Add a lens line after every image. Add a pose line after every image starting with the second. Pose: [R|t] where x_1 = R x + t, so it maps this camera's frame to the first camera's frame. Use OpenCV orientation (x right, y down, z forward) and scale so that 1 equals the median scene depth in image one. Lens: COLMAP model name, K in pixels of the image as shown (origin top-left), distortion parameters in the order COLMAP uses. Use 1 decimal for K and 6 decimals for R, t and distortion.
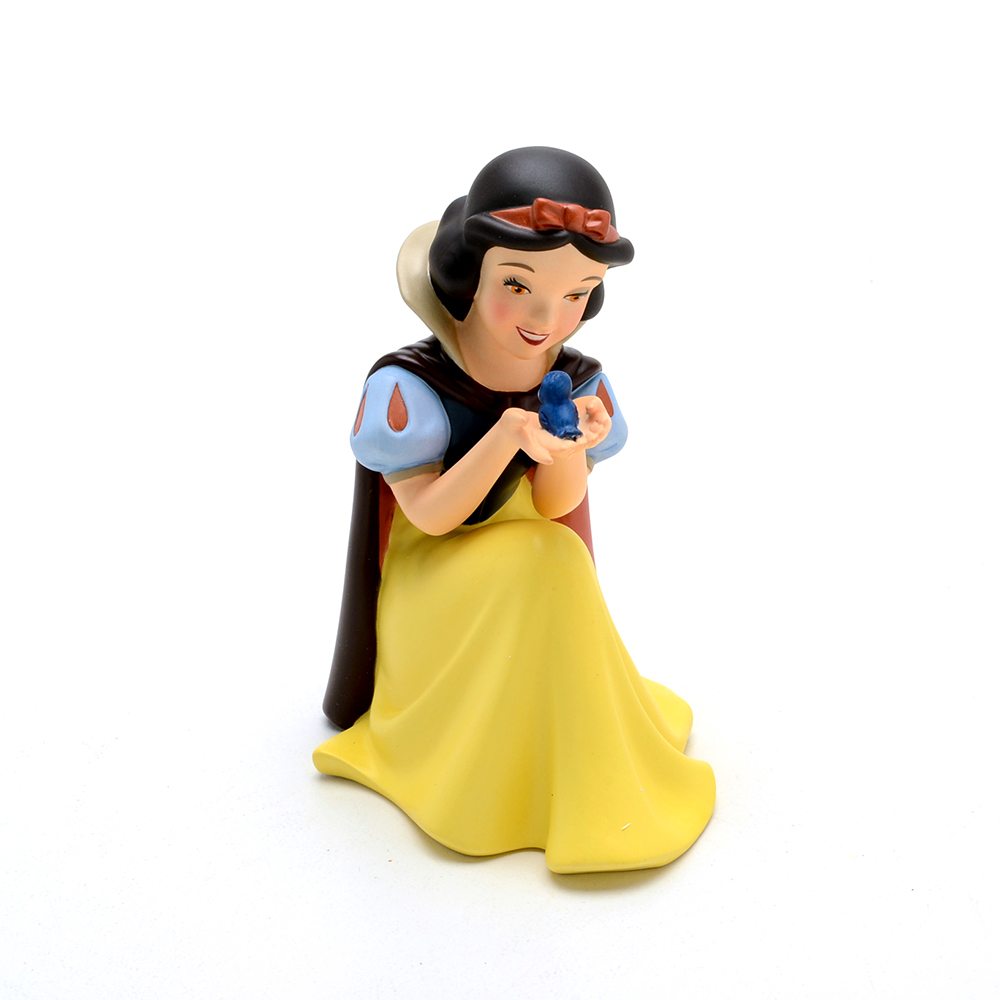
lens RADIAL K [[2456.7, 0, 500.0], [0, 2456.7, 500.0], [0, 0, 1]] dist [-0.020083, -0.098054]
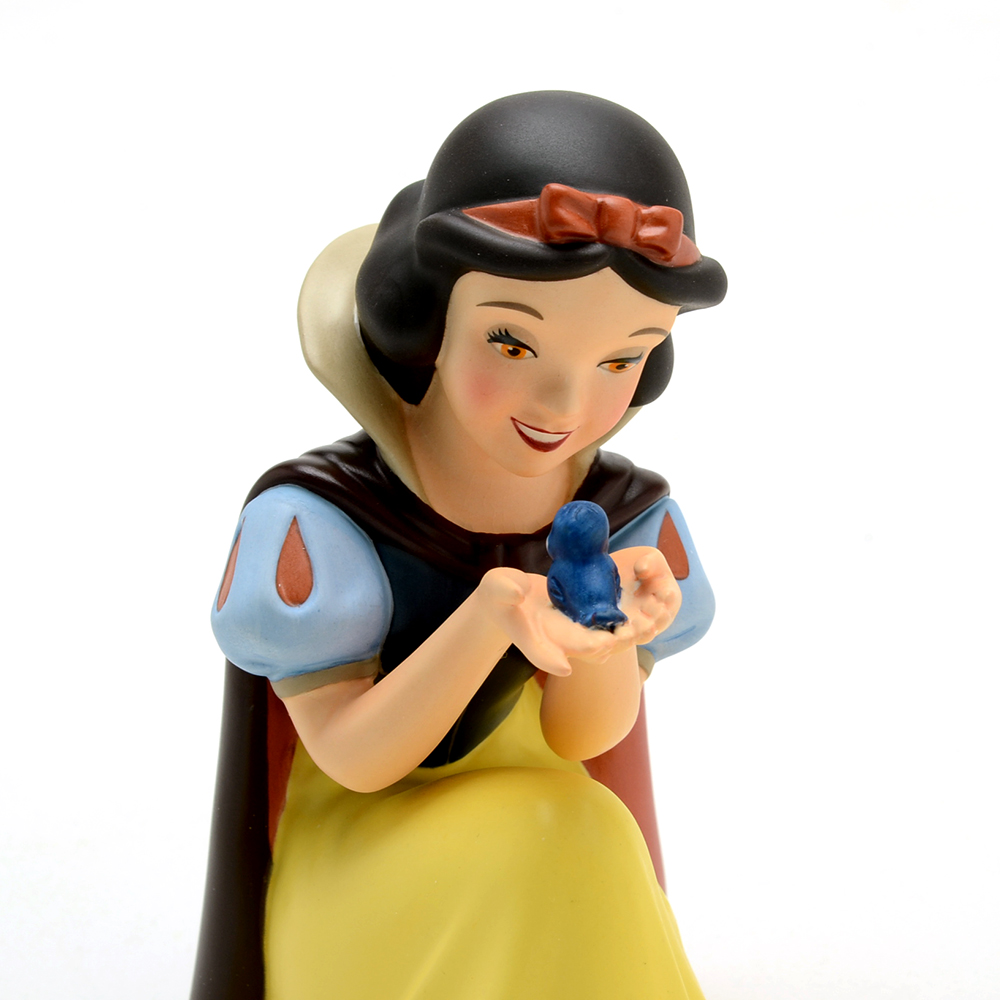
lens RADIAL K [[3510.6, 0, 500.0], [0, 3510.6, 500.0], [0, 0, 1]] dist [0.024852, -0.304205]
pose [[0.999806, 0.010082, -0.016909, 0.017509], [-0.010711, 0.999240, -0.037489, -0.022552], [0.016518, 0.037663, 0.999154, 0.215208]]
